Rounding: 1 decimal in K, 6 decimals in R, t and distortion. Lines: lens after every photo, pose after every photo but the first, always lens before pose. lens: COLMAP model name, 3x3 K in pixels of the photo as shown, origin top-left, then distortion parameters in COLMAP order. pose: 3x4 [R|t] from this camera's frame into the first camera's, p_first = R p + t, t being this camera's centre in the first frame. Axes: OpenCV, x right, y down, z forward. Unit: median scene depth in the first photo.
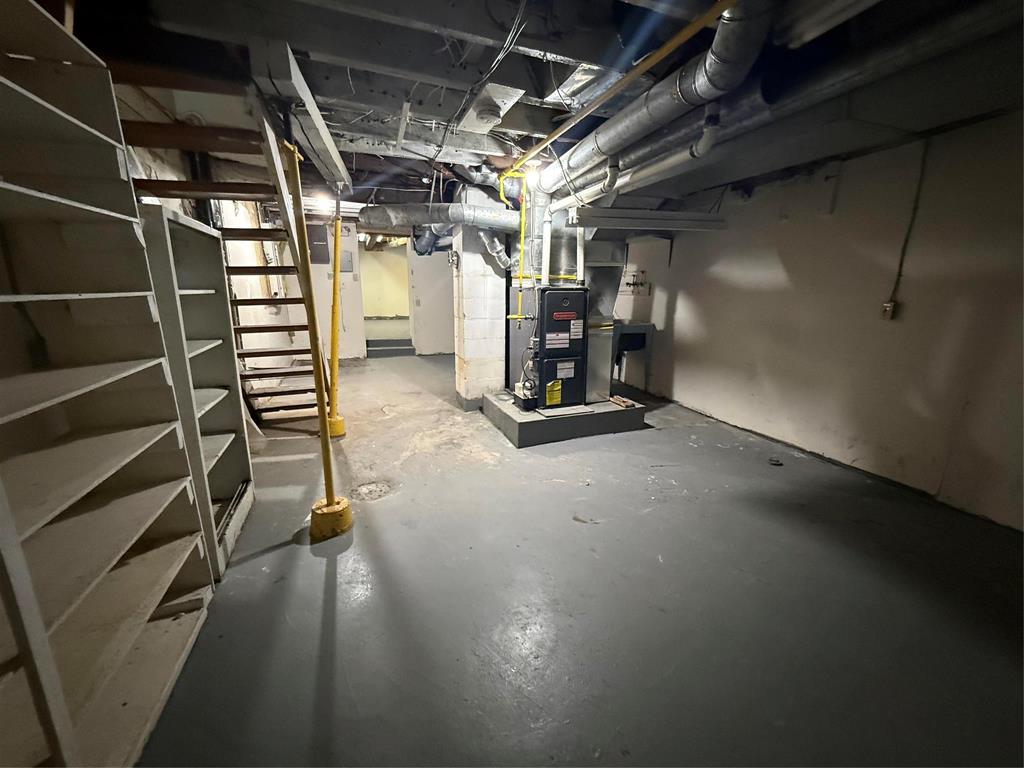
lens RADIAL K [[406.9, 0, 514.5], [0, 406.9, 379.9], [0, 0, 1]] dist [-0.001552, -0.000297]
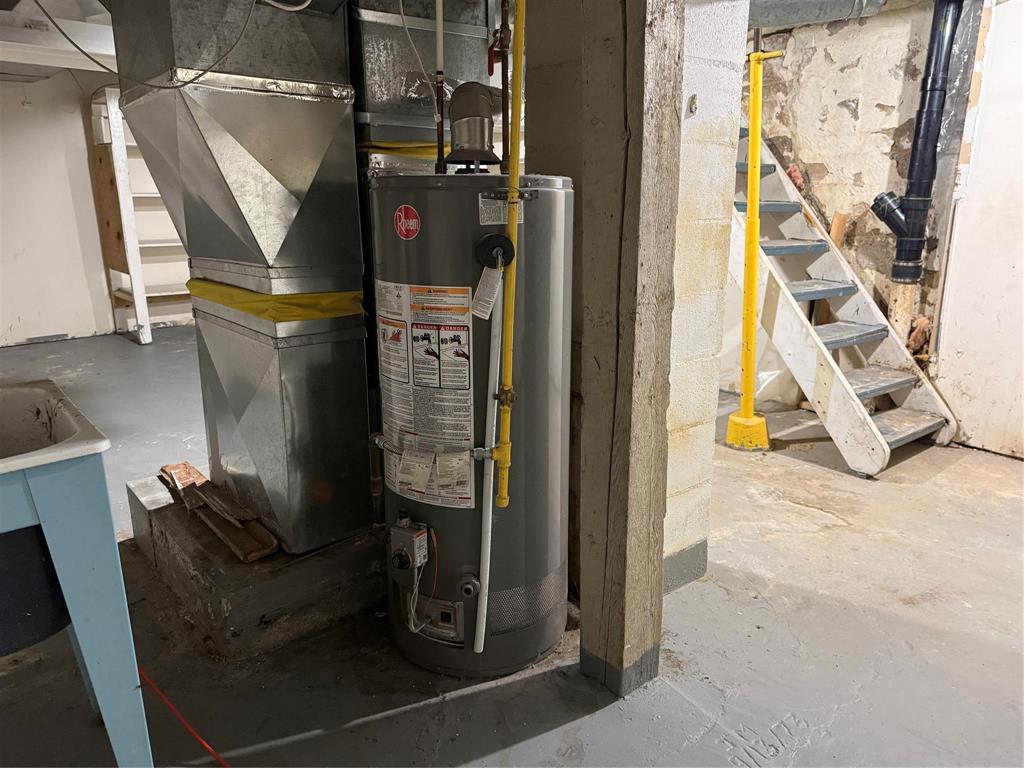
lens RADIAL K [[722.0, 0, 512.7], [0, 722.0, 379.3], [0, 0, 1]] dist [0.028678, -0.019507]
pose [[-0.944017, 0.078100, -0.320519, 0.192769], [-0.078779, 0.890097, 0.448912, -0.390511], [0.320353, 0.449030, -0.834114, 1.735940]]
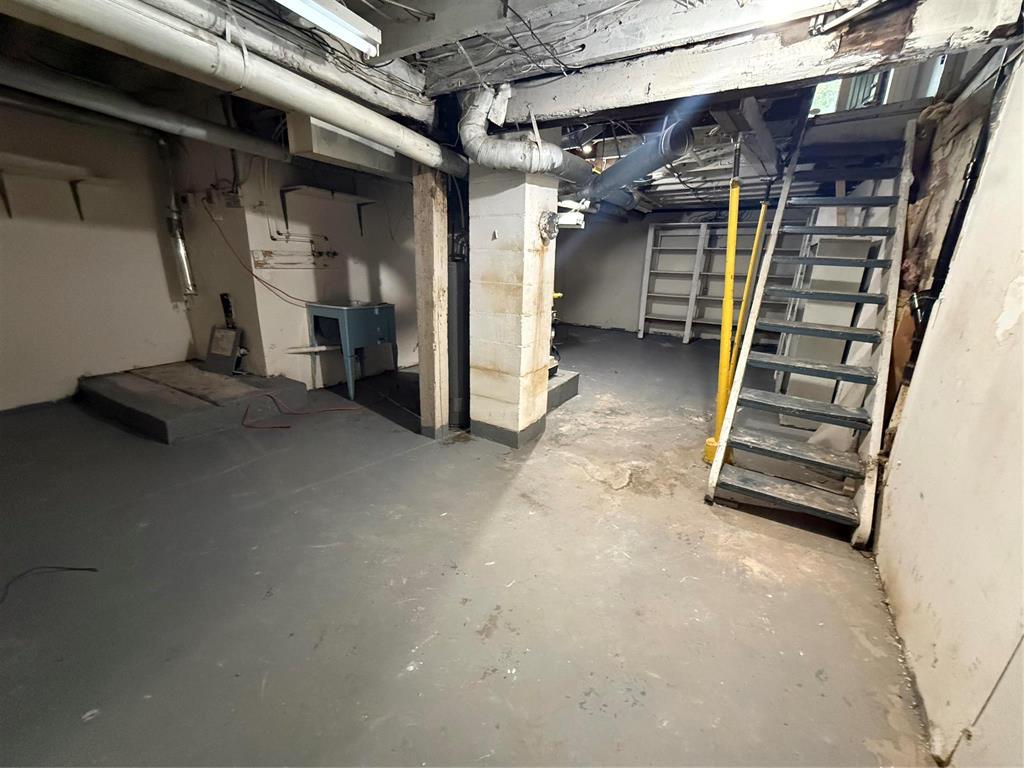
lens RADIAL K [[406.9, 0, 515.5], [0, 406.9, 384.0], [0, 0, 1]] dist [-0.001552, -0.000297]
pose [[-0.616164, -0.249916, 0.746916, -0.768705], [0.144207, 0.896495, 0.418928, -0.398237], [-0.774304, 0.365839, -0.516348, 1.686865]]
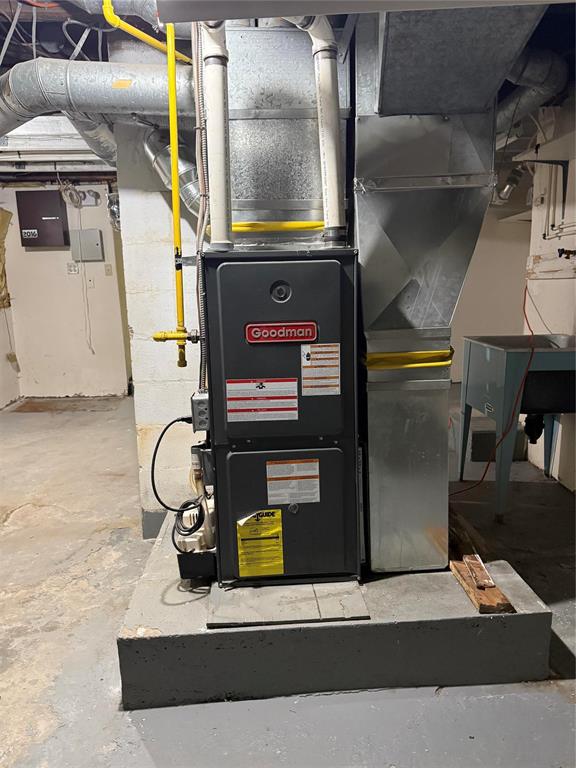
lens RADIAL K [[541.5, 0, 287.3], [0, 541.5, 382.8], [0, 0, 1]] dist [0.028678, -0.019507]
pose [[0.950397, 0.022397, -0.310233, 0.264874], [-0.038833, 0.998144, -0.046903, -0.089061], [0.308607, 0.056624, 0.949503, 0.543868]]
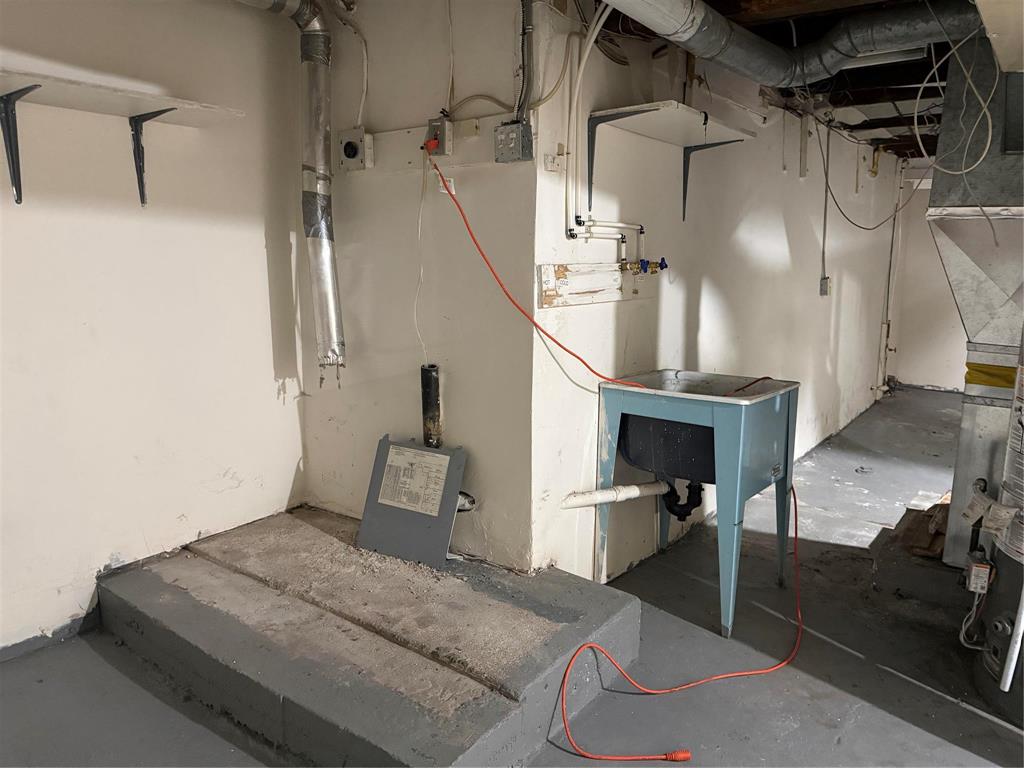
lens RADIAL K [[722.0, 0, 515.4], [0, 722.0, 384.2], [0, 0, 1]] dist [0.028678, -0.019507]
pose [[-0.520268, -0.163078, 0.838288, -0.190336], [0.181308, 0.938129, 0.295027, -0.464954], [-0.834535, 0.305481, -0.458511, 1.914076]]
